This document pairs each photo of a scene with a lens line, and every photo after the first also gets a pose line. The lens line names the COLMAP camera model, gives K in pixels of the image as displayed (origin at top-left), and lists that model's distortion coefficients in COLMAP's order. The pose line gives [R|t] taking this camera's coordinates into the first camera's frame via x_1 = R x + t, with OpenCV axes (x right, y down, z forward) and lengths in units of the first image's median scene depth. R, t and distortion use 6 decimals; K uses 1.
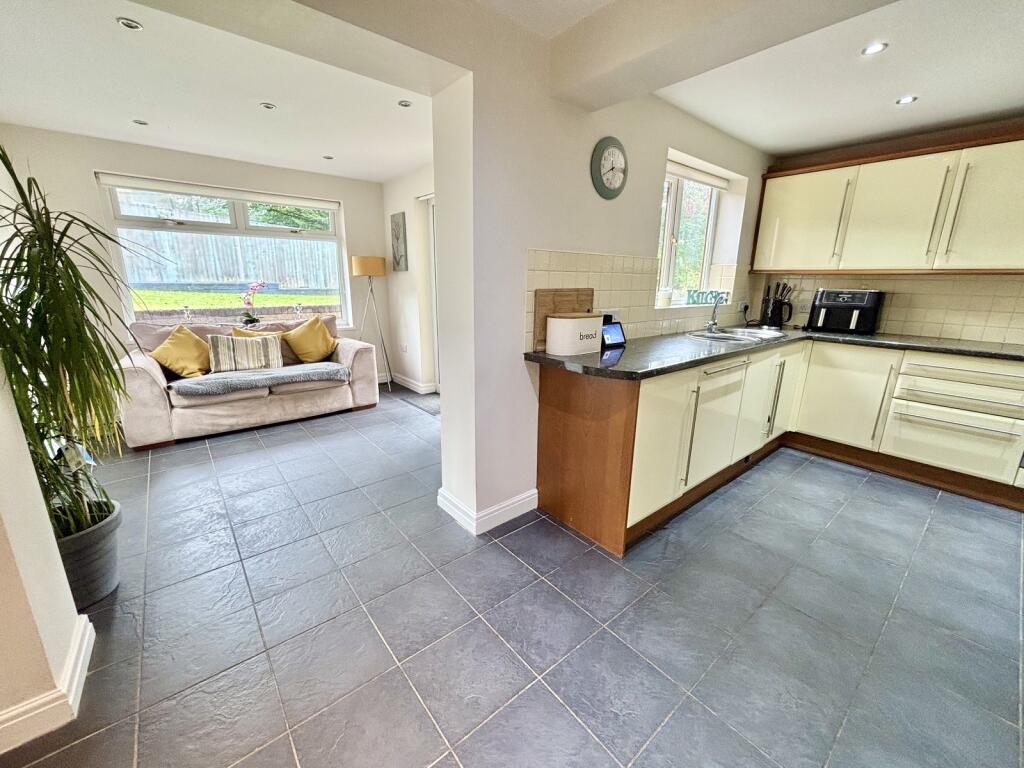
lens RADIAL K [[413.1, 0, 510.5], [0, 413.1, 382.1], [0, 0, 1]] dist [-0.002066, 0.000412]
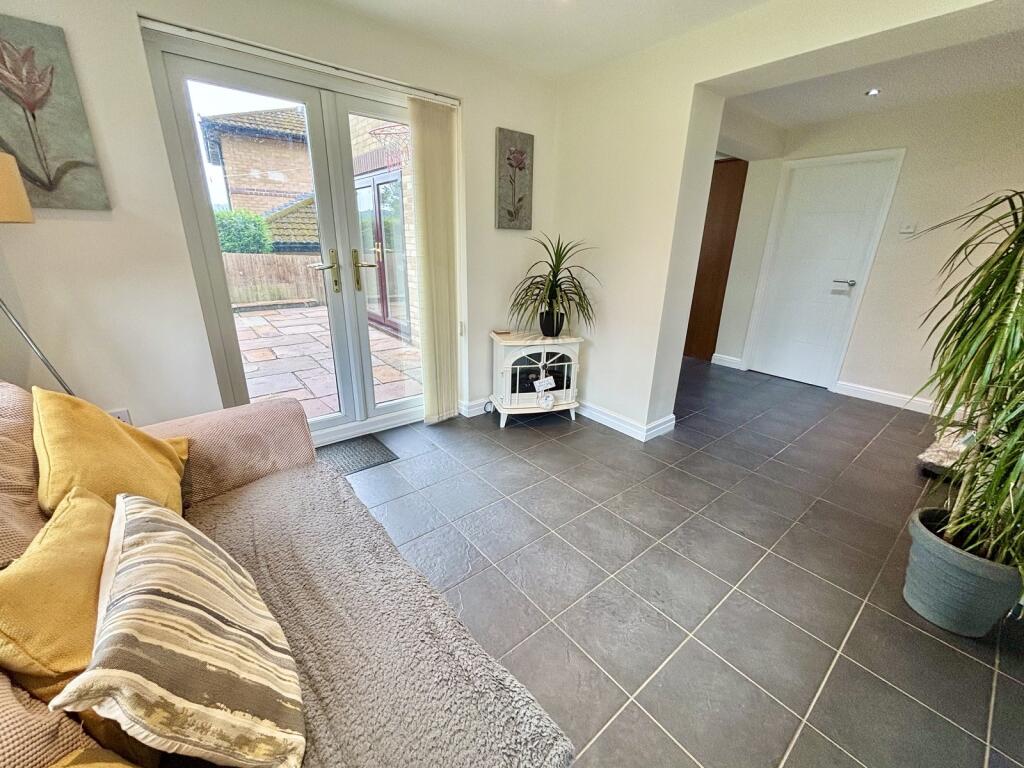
lens RADIAL K [[413.1, 0, 510.5], [0, 413.1, 382.1], [0, 0, 1]] dist [-0.002066, 0.000412]
pose [[0.006919, -0.335080, 0.942164, -0.759442], [0.219690, 0.919677, 0.325469, -0.199700], [-0.975545, 0.204732, 0.079977, 0.769089]]
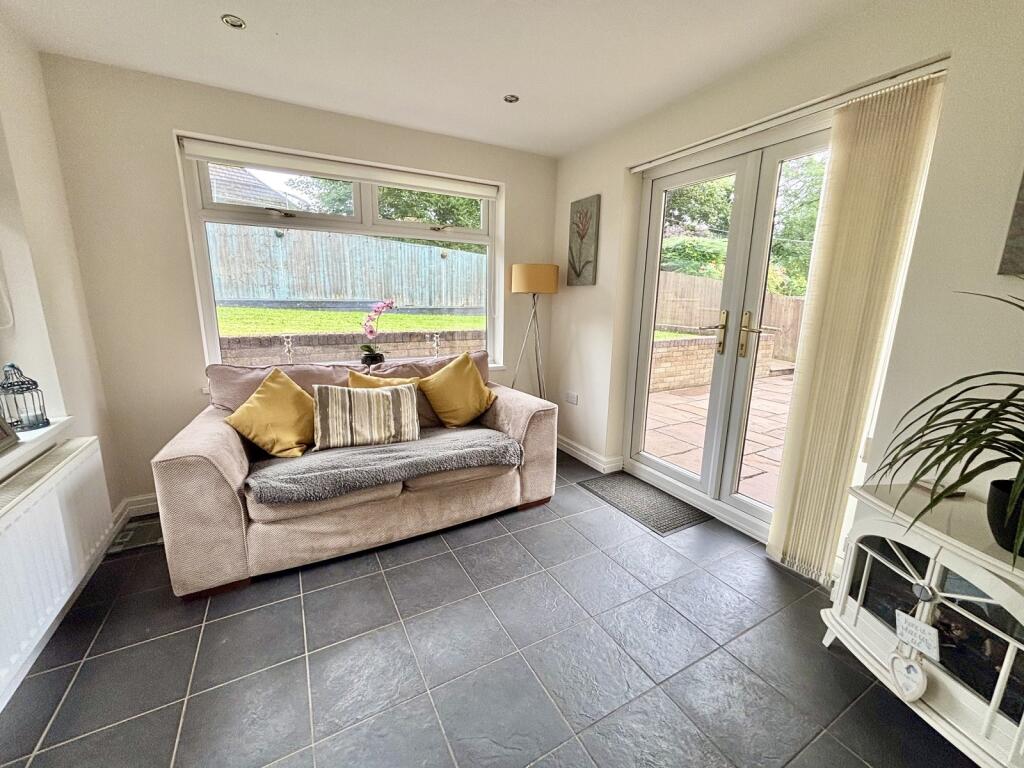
lens RADIAL K [[413.1, 0, 510.5], [0, 413.1, 382.1], [0, 0, 1]] dist [-0.002066, 0.000412]
pose [[0.982939, 0.040601, -0.179397, -0.304024], [-0.048097, 0.998133, -0.037635, -0.100153], [0.177534, 0.045621, 0.983057, 0.404116]]
